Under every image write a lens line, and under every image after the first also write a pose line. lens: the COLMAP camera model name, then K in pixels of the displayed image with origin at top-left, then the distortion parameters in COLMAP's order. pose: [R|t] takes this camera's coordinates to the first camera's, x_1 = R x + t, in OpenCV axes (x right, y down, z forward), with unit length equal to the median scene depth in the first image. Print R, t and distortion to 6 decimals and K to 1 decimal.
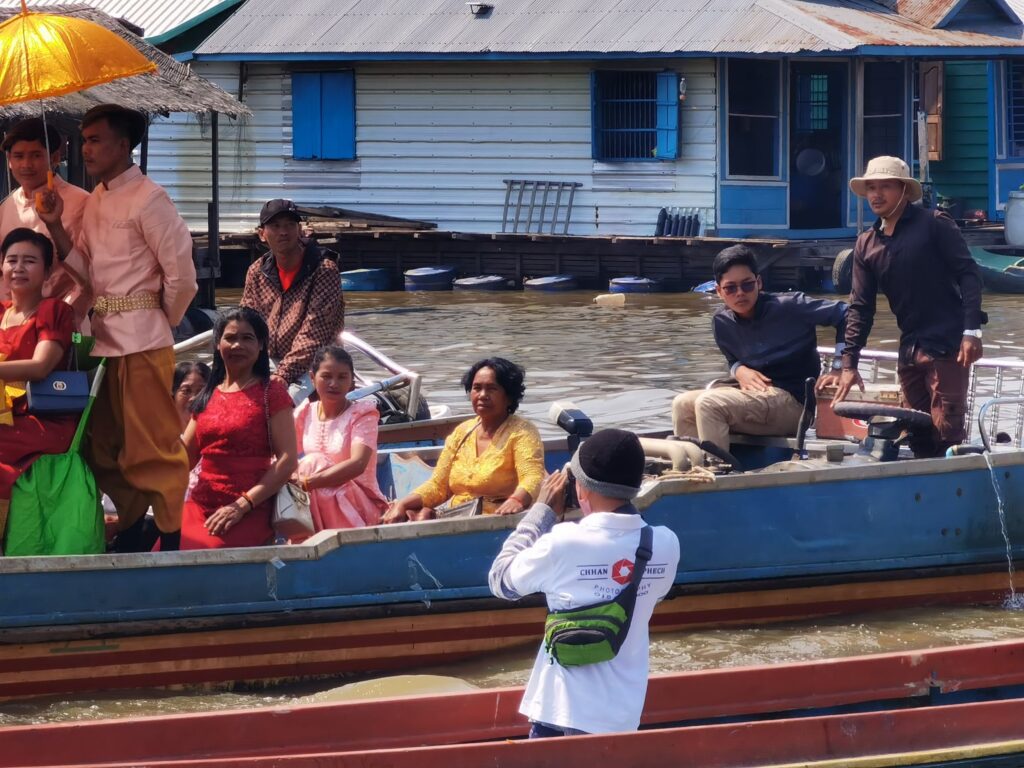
lens RADIAL K [[6030.1, 0, 512.0], [0, 6030.1, 379.9], [0, 0, 1]] dist [0.113711, 0.000000]
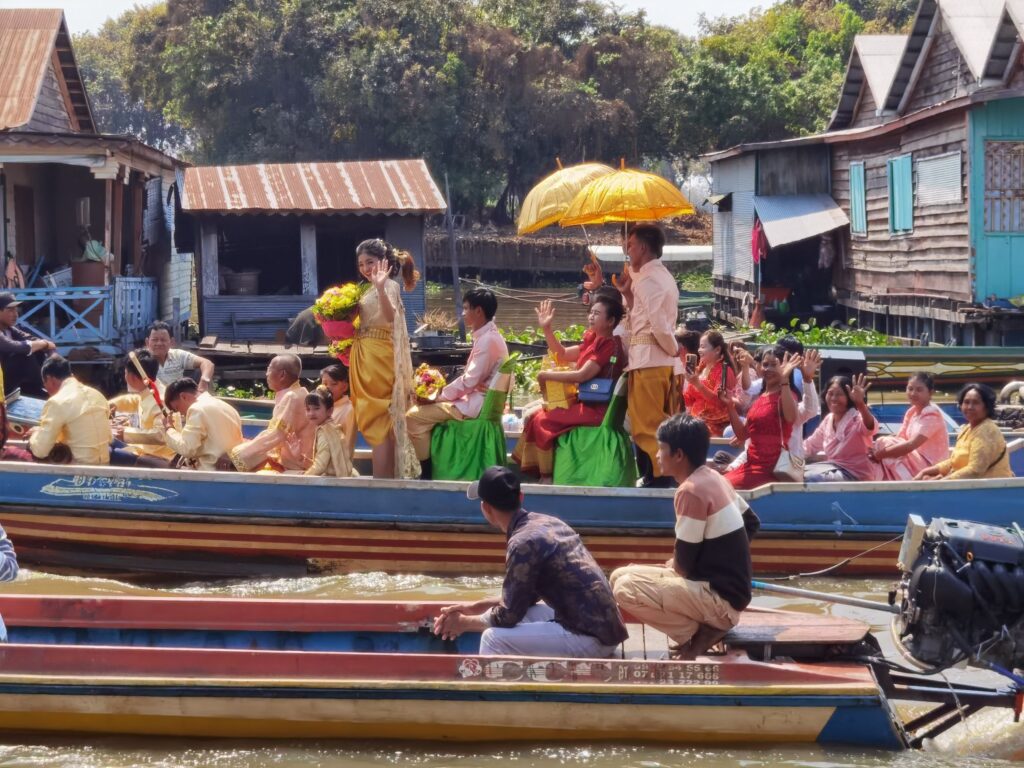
lens RADIAL K [[2447.7, 0, 491.9], [0, 2447.7, 384.7], [0, 0, 1]] dist [0.137234, 0.000000]
pose [[0.654841, 0.052510, -0.753941, 0.293975], [-0.032037, 0.998615, 0.041725, -0.019216], [0.755088, -0.003169, 0.655616, 0.347505]]
